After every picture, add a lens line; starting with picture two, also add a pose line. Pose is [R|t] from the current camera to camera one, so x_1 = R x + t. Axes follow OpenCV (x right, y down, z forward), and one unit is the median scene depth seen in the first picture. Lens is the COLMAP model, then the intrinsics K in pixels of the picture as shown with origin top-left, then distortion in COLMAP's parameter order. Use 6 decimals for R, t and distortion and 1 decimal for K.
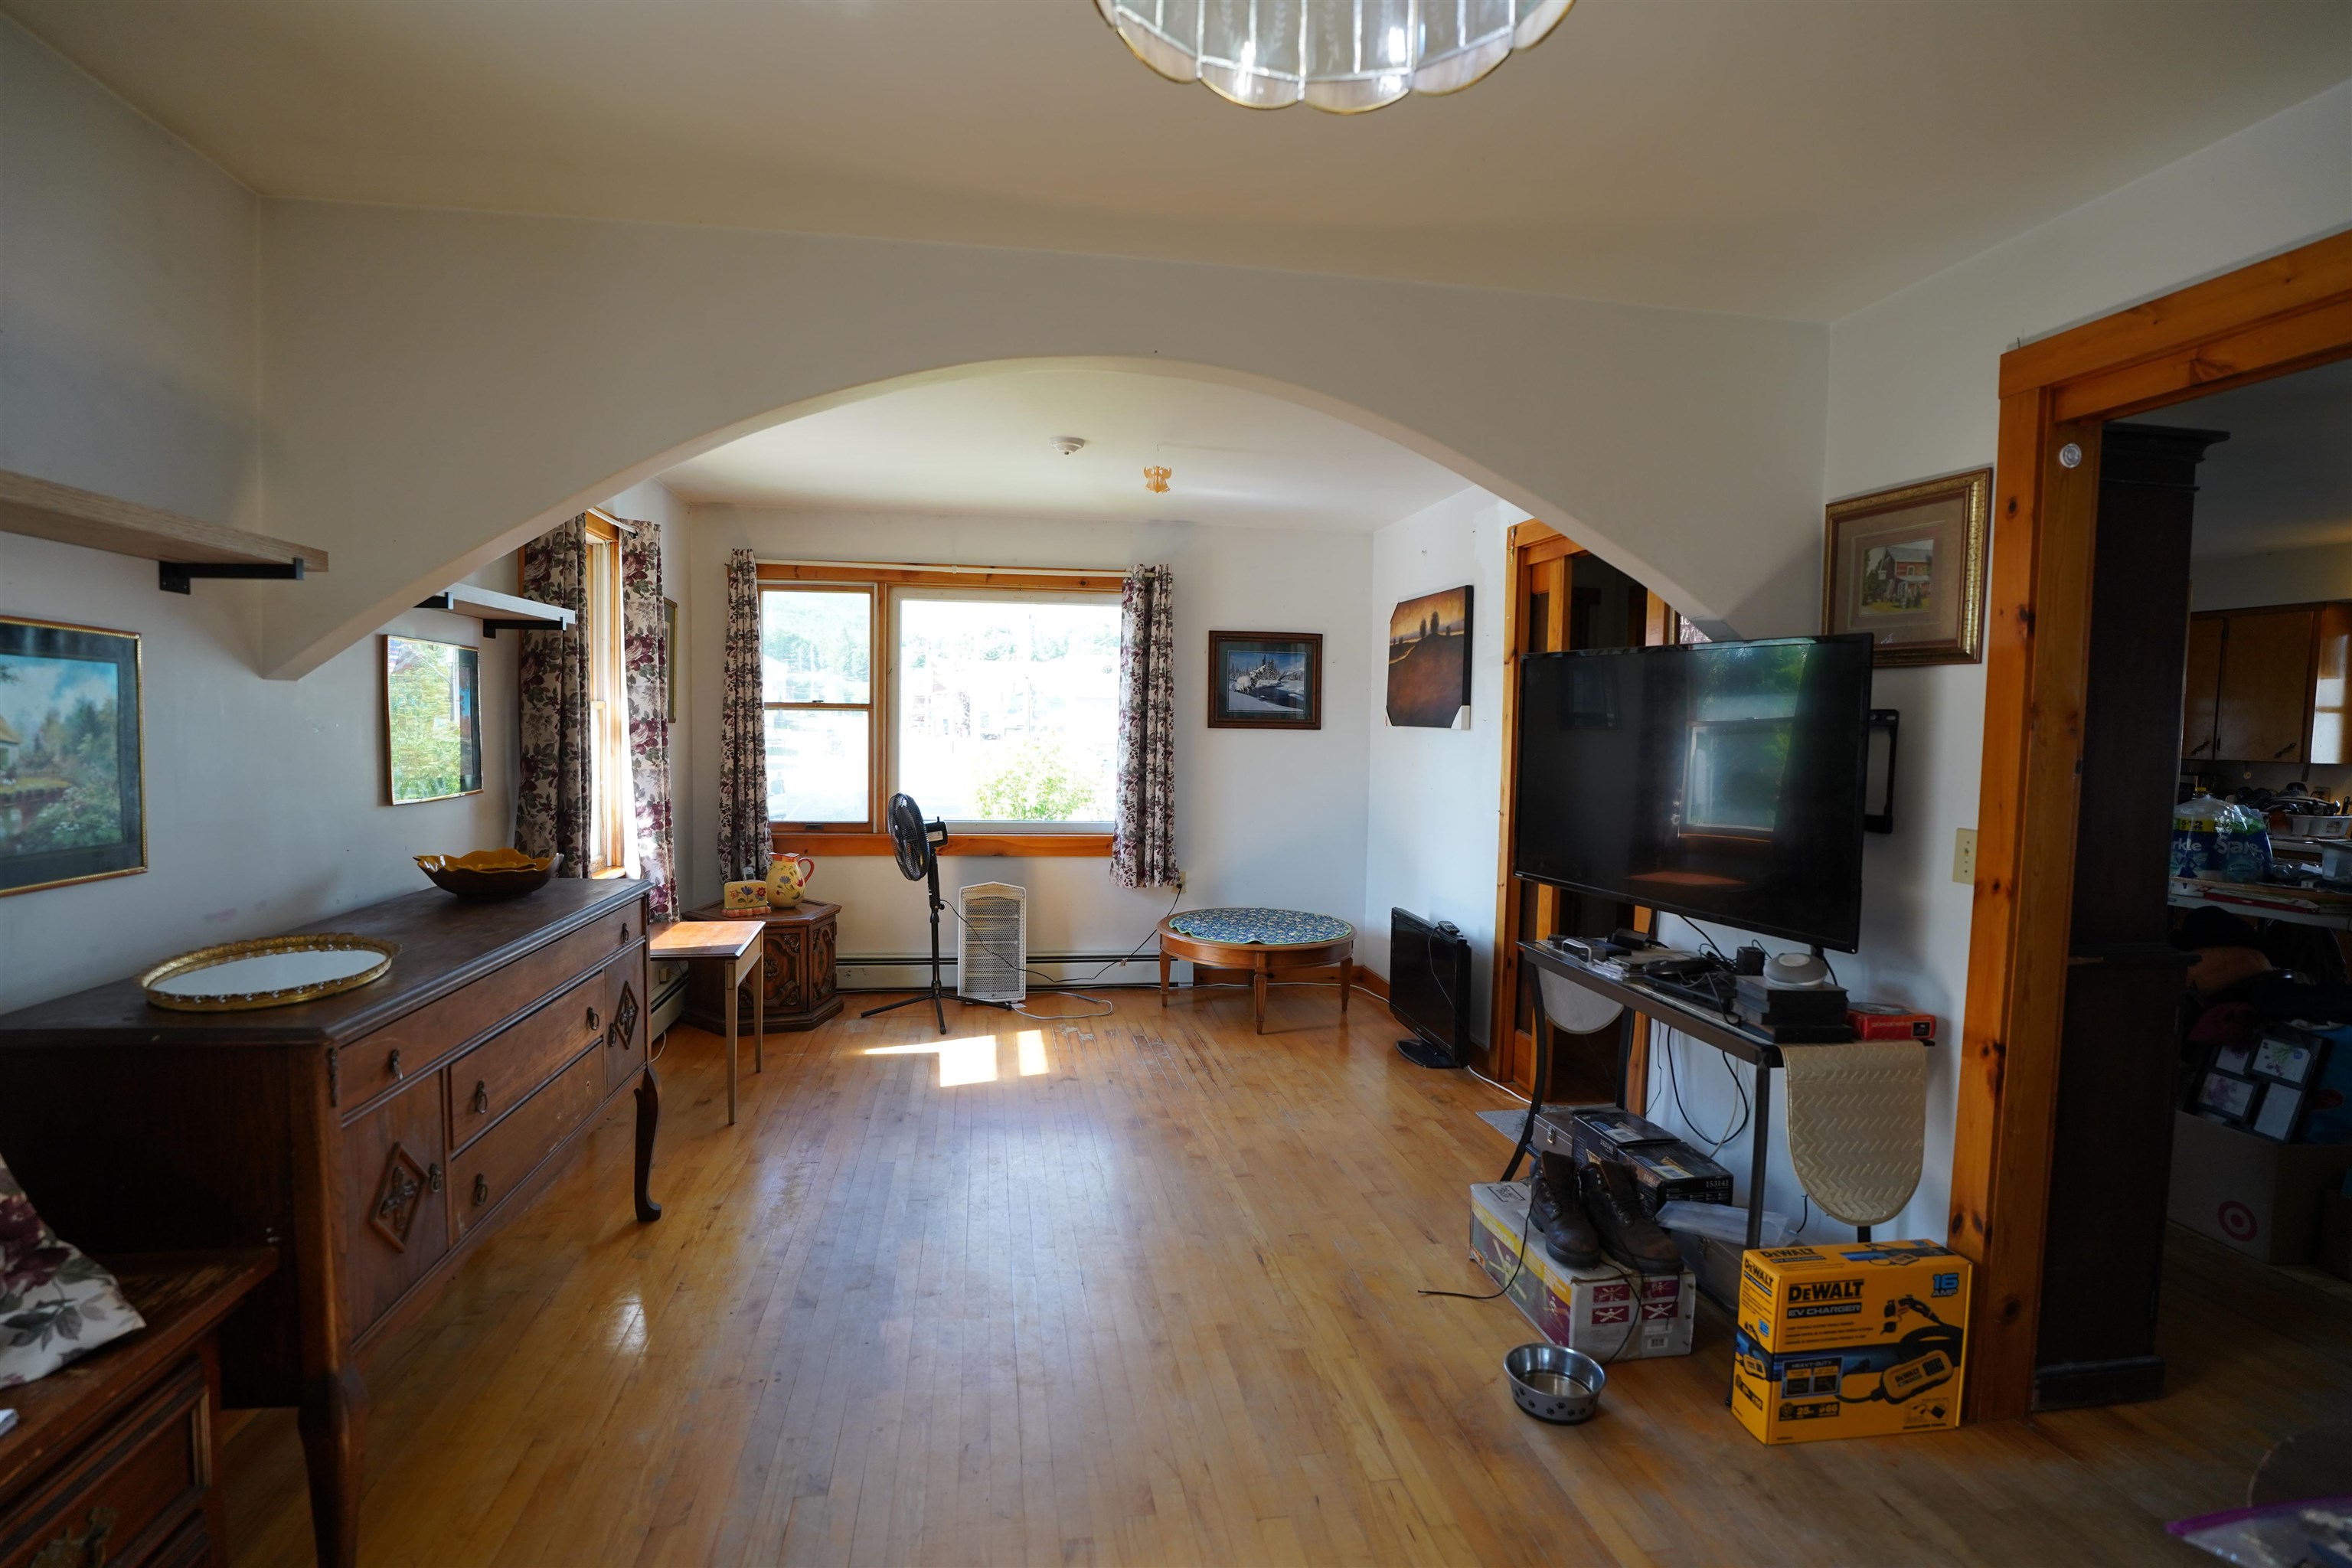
lens RADIAL K [[1180.4, 0, 1176.7], [0, 1180.4, 785.4], [0, 0, 1]] dist [-0.004821, -0.000753]
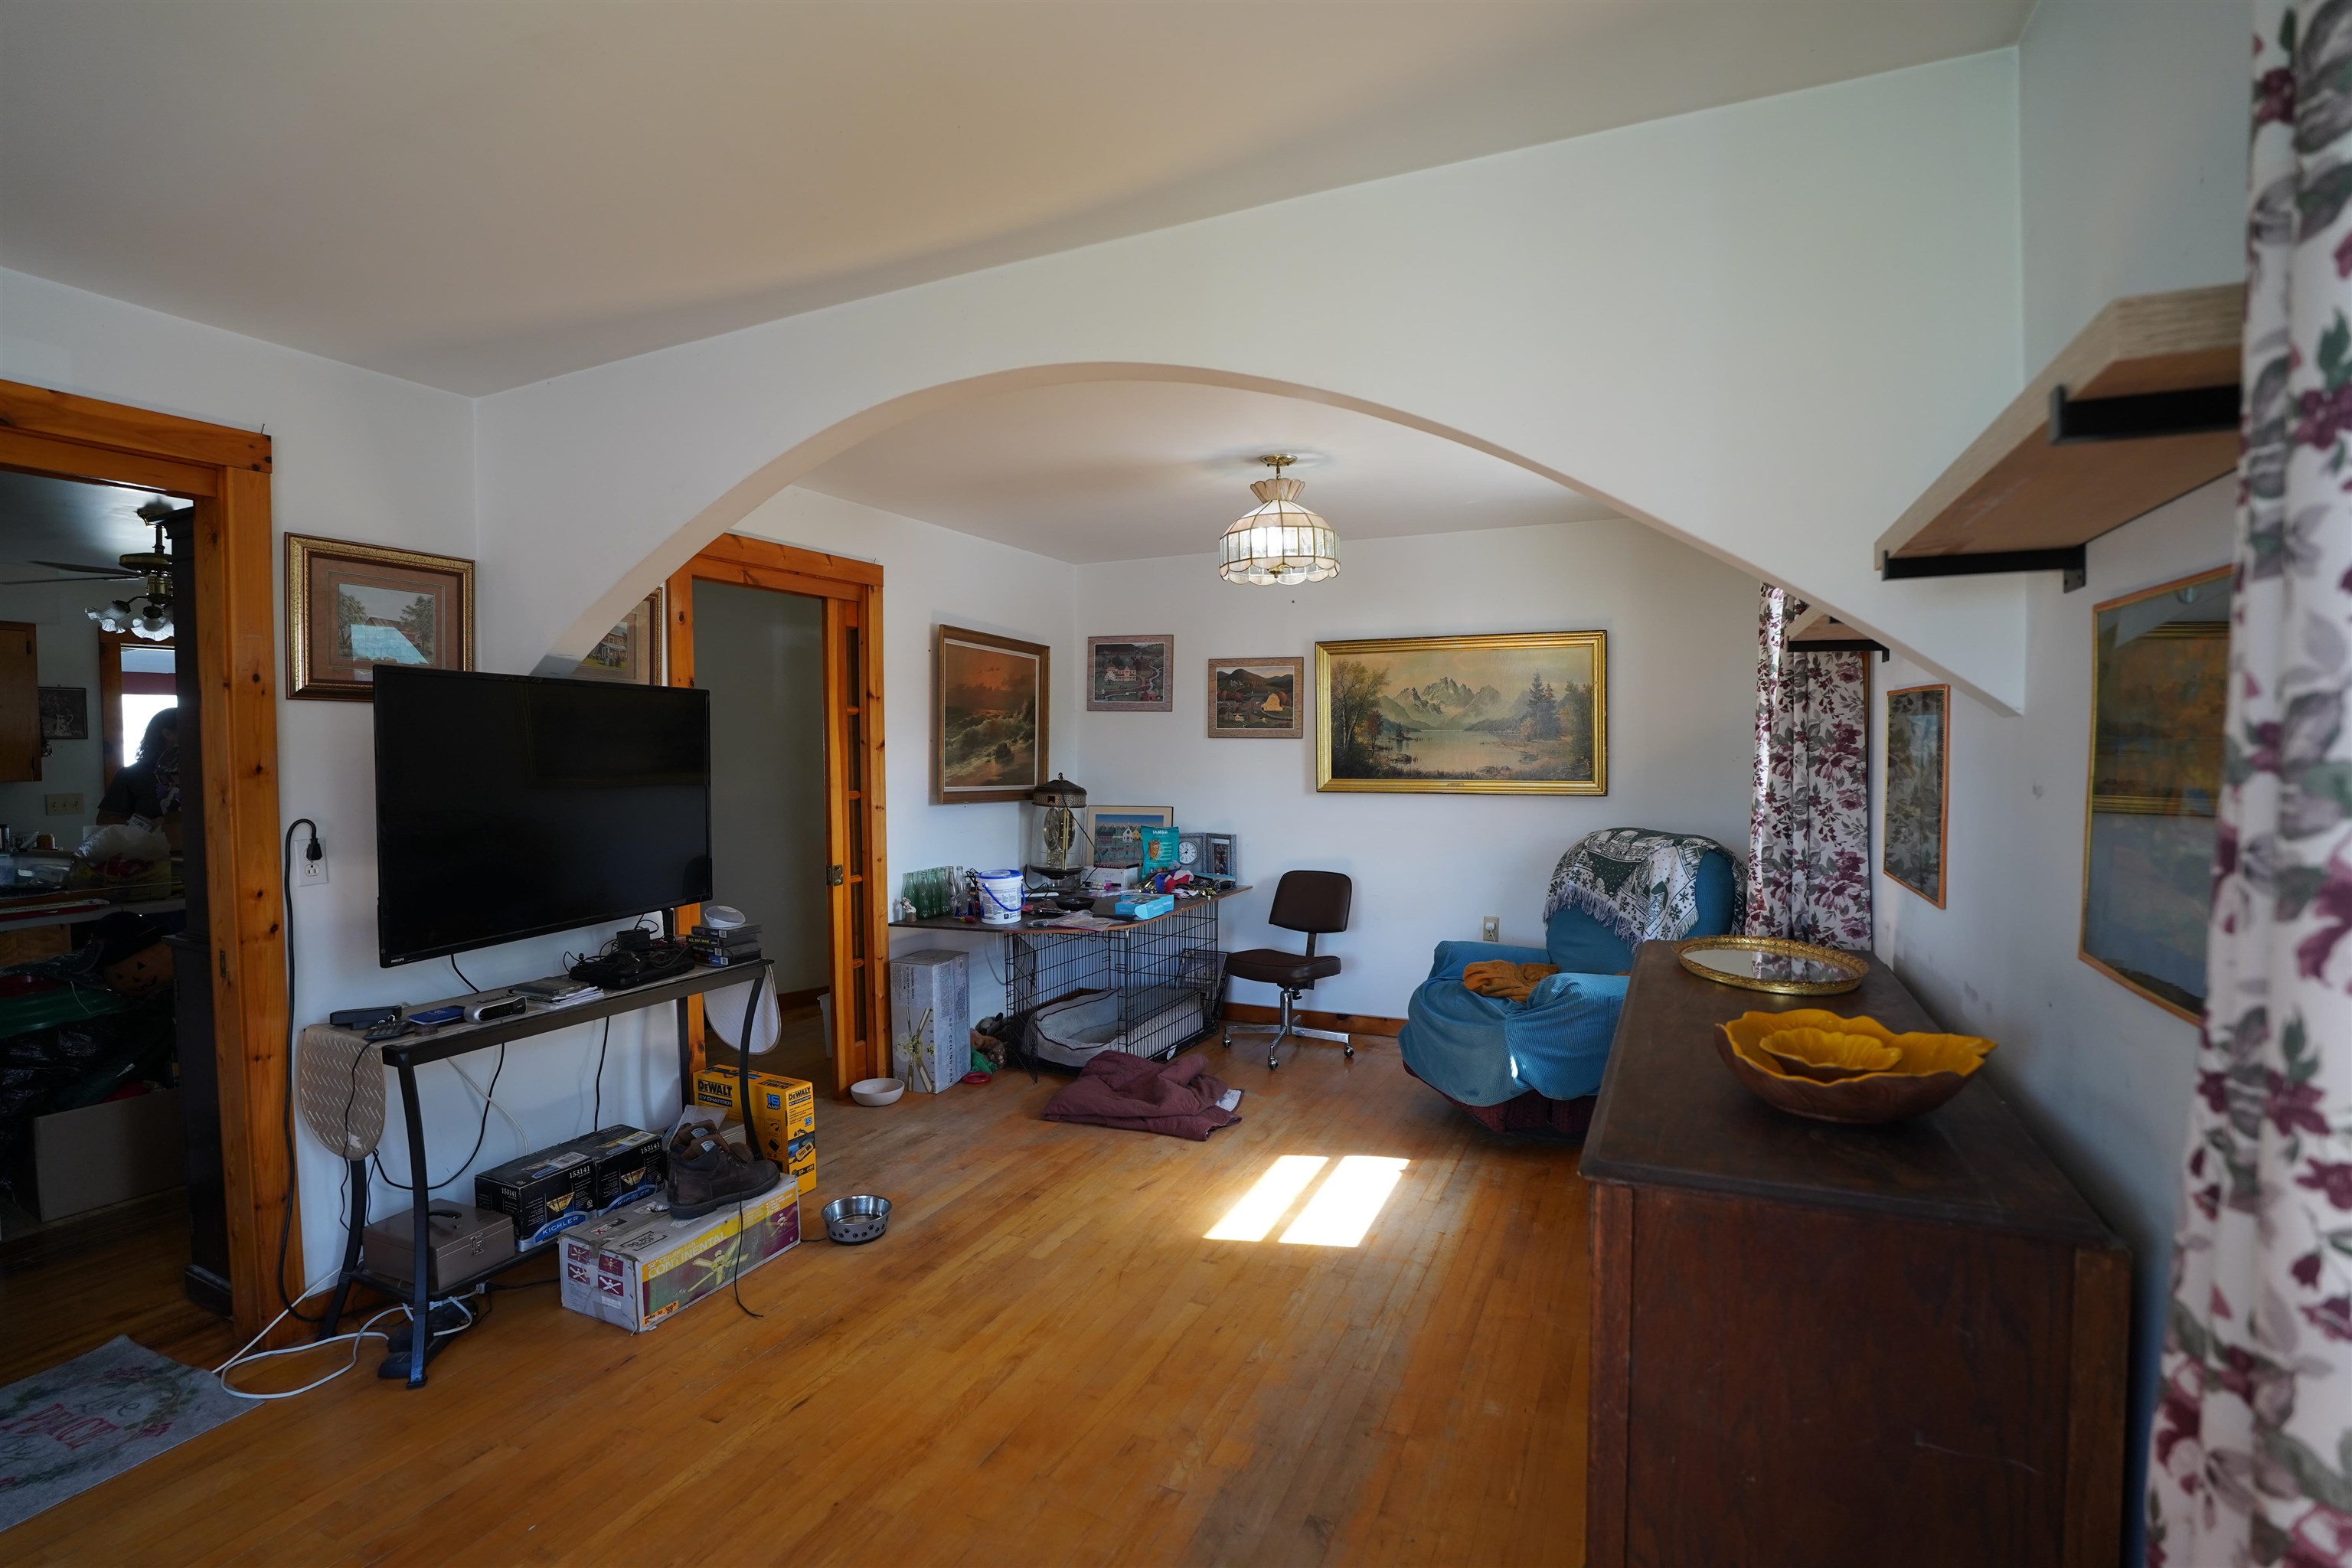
lens RADIAL K [[1096.6, 0, 1171.1], [0, 1096.6, 784.8], [0, 0, 1]] dist [-0.066933, 0.002753]
pose [[-0.827051, -0.032716, 0.561174, -0.742853], [0.026376, 0.994947, 0.096878, -0.132389], [-0.561508, 0.094925, -0.822009, 1.920318]]
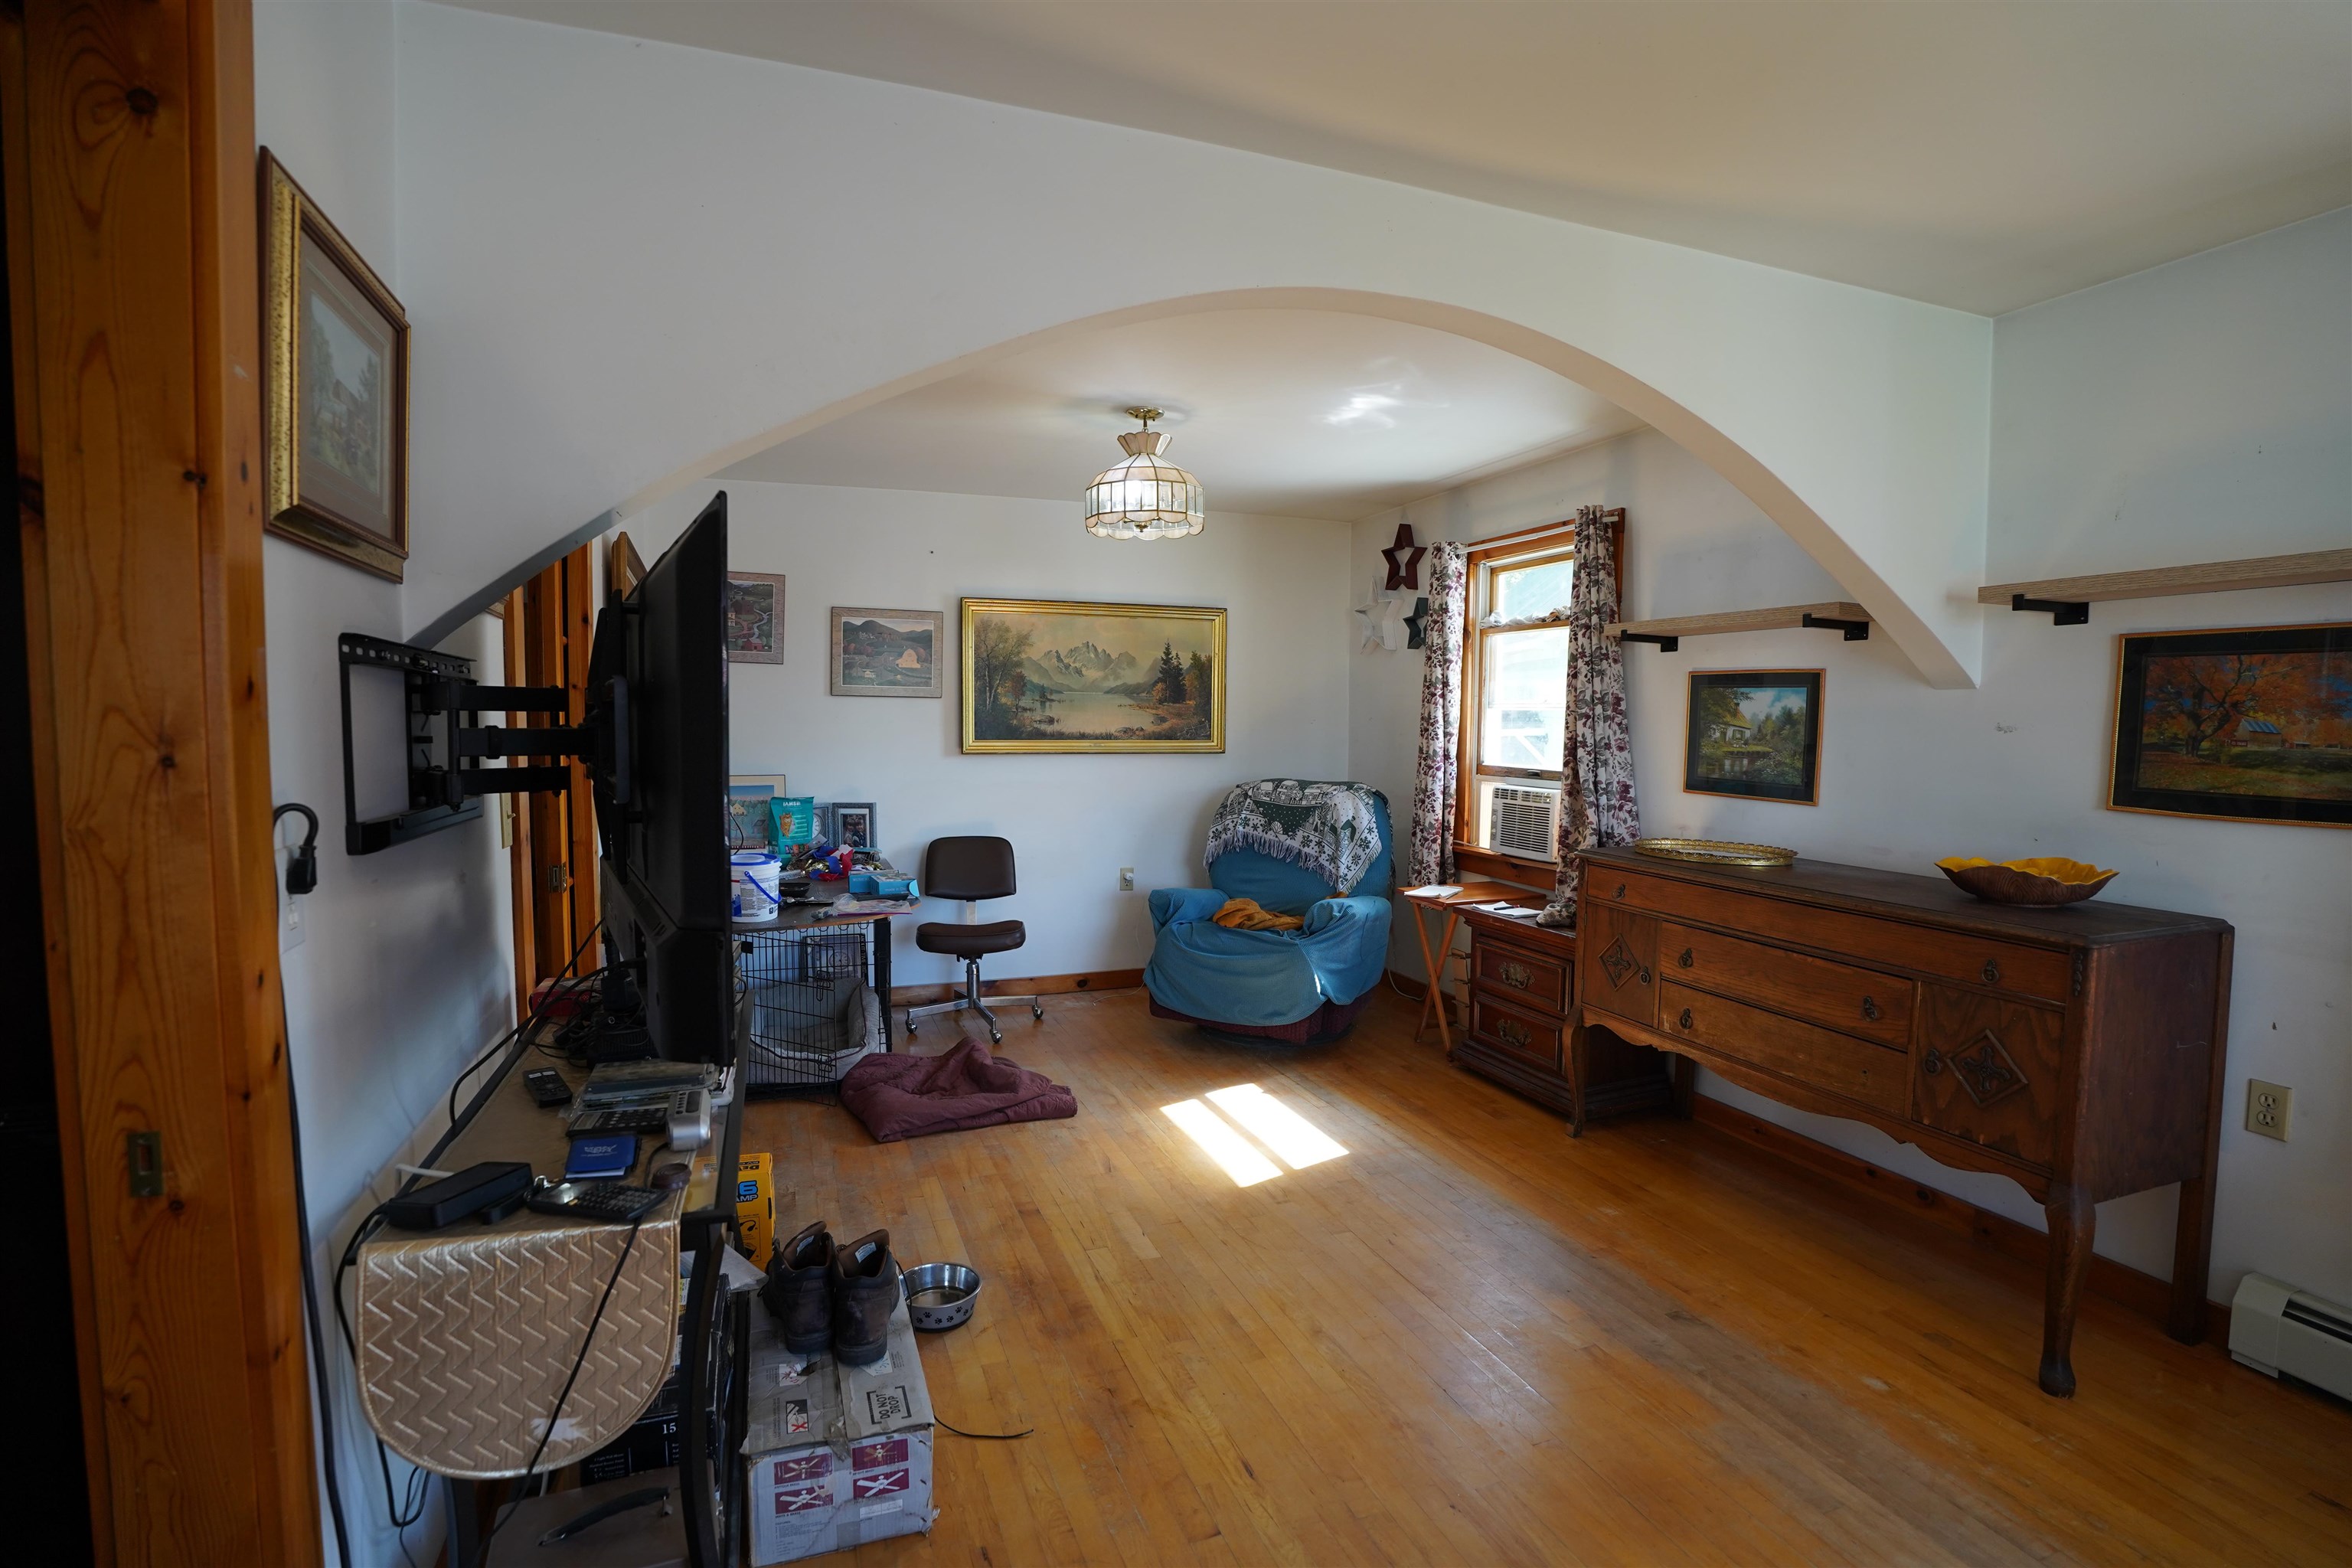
lens RADIAL K [[1096.6, 0, 1157.6], [0, 1096.6, 786.4], [0, 0, 1]] dist [-0.066933, 0.002753]
pose [[-0.981882, -0.012545, -0.189080, 0.337618], [-0.035287, 0.992458, 0.117394, -0.094113], [0.186181, 0.121939, -0.974919, 2.089391]]
